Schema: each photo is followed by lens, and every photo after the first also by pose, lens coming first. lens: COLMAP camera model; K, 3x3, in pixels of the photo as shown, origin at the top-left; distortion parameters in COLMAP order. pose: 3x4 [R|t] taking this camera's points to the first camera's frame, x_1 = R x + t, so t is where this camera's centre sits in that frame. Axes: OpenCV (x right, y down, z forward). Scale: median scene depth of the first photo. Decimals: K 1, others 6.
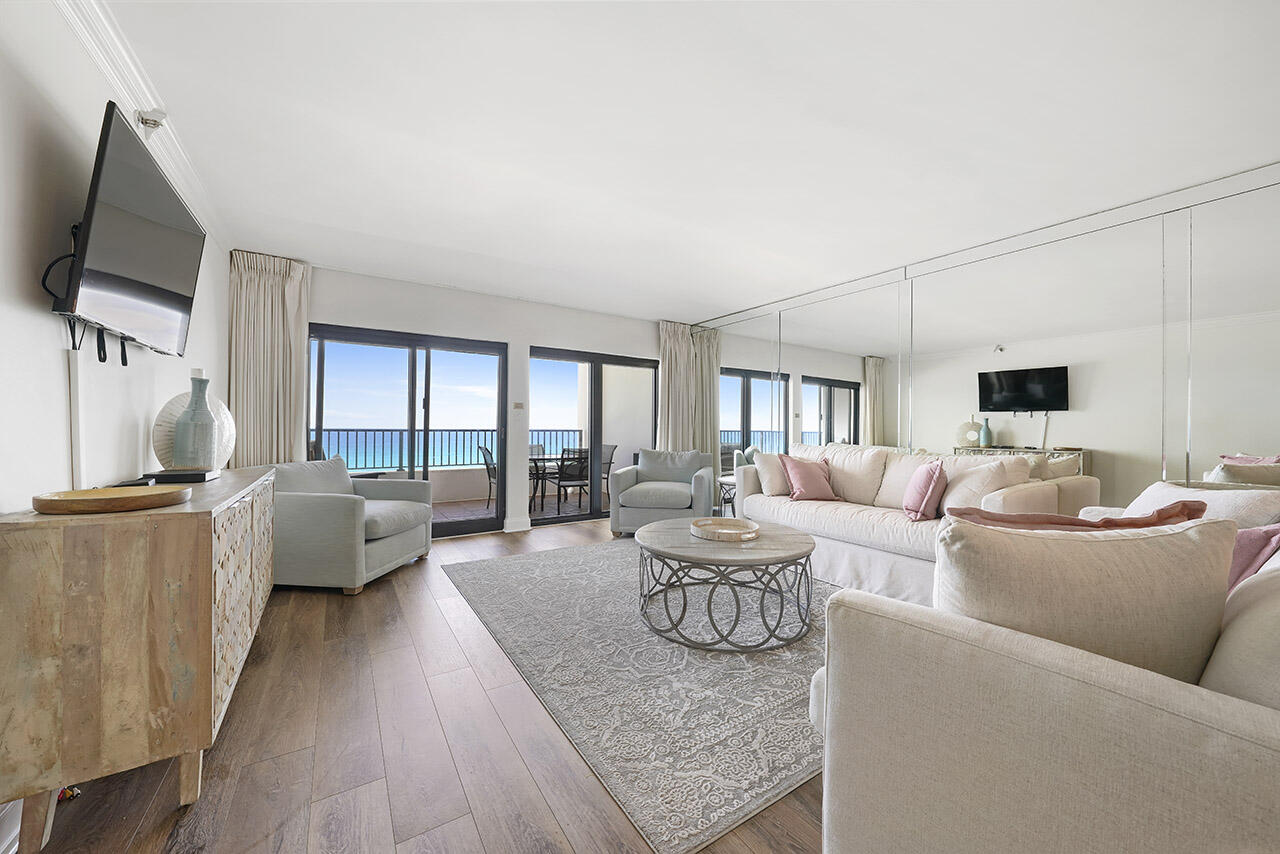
lens RADIAL K [[470.7, 0, 637.6], [0, 470.7, 426.2], [0, 0, 1]] dist [-0.015834, 0.003810]
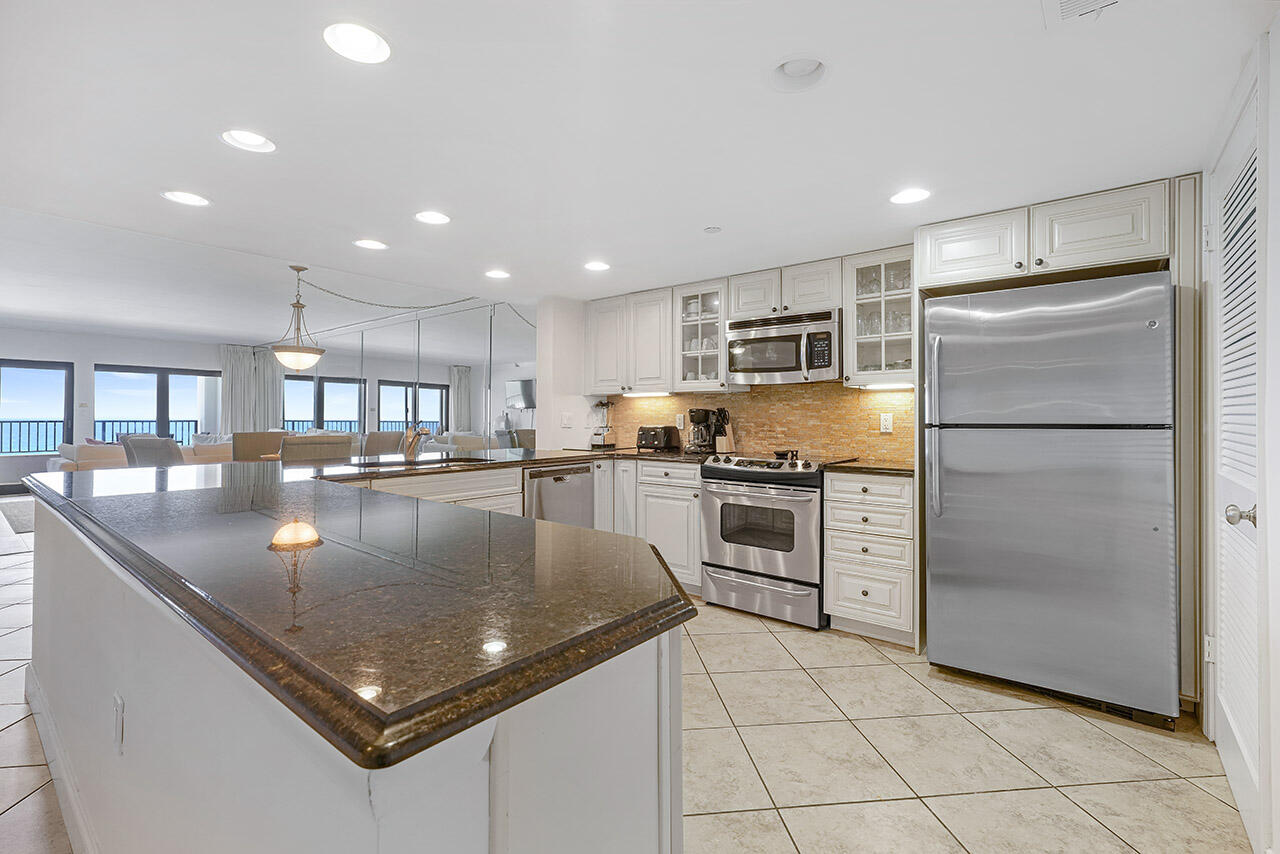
lens RADIAL K [[589.9, 0, 640.4], [0, 589.9, 412.1], [0, 0, 1]] dist [0.007601, -0.003312]
pose [[0.957185, 0.002248, 0.289469, 0.890160], [-0.001855, 0.999997, -0.001634, -0.021998], [-0.289472, 0.001027, 0.957186, -1.292462]]
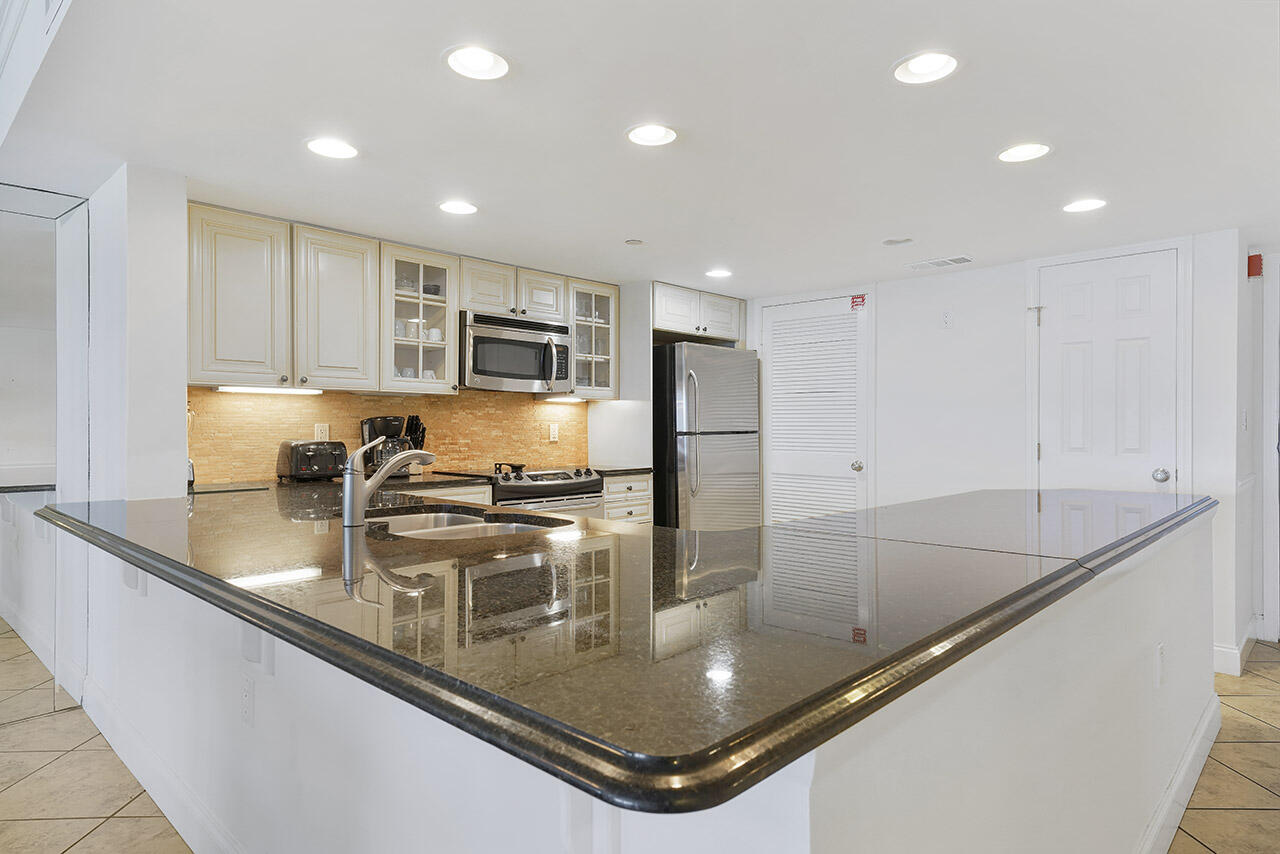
lens RADIAL K [[735.1, 0, 651.4], [0, 735.1, 435.8], [0, 0, 1]] dist [0.014941, -0.000741]
pose [[-0.226052, -0.013766, 0.974018, 0.332059], [-0.007220, 0.999896, 0.012456, -0.019084], [-0.974089, -0.004217, -0.226128, -0.497974]]
